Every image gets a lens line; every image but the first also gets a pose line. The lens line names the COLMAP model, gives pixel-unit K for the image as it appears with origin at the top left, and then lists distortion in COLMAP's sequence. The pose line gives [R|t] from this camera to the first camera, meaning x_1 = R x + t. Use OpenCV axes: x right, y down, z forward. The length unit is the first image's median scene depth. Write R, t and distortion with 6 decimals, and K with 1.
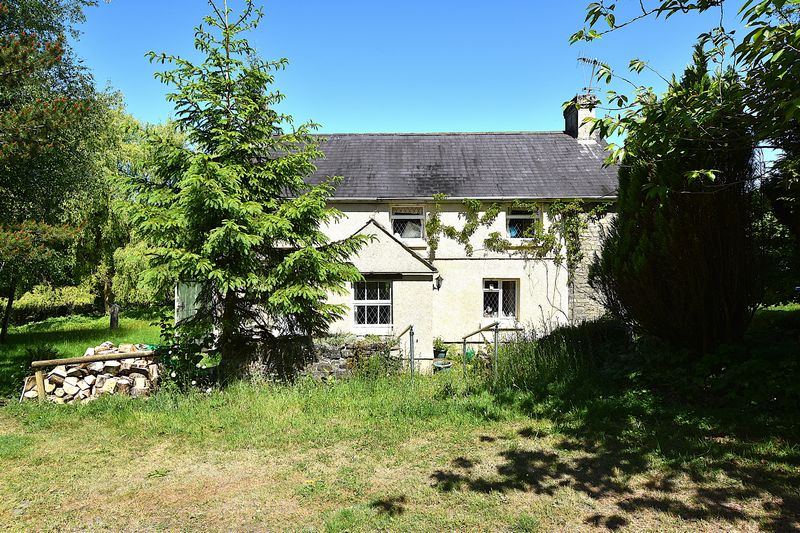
lens RADIAL K [[505.3, 0, 402.2], [0, 505.3, 265.6], [0, 0, 1]] dist [0.000552, 0.000603]
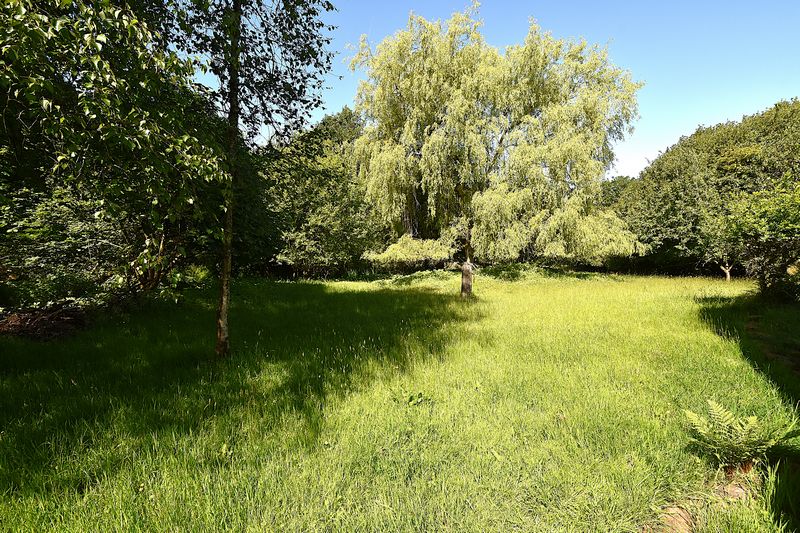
lens RADIAL K [[352.9, 0, 400.3], [0, 352.9, 266.2], [0, 0, 1]] dist [-0.000366, -0.000003]
pose [[0.730943, 0.044753, -0.680969, -0.532434], [0.029775, 0.994806, 0.097338, 0.052694], [0.681789, -0.091424, 0.725814, 1.017947]]
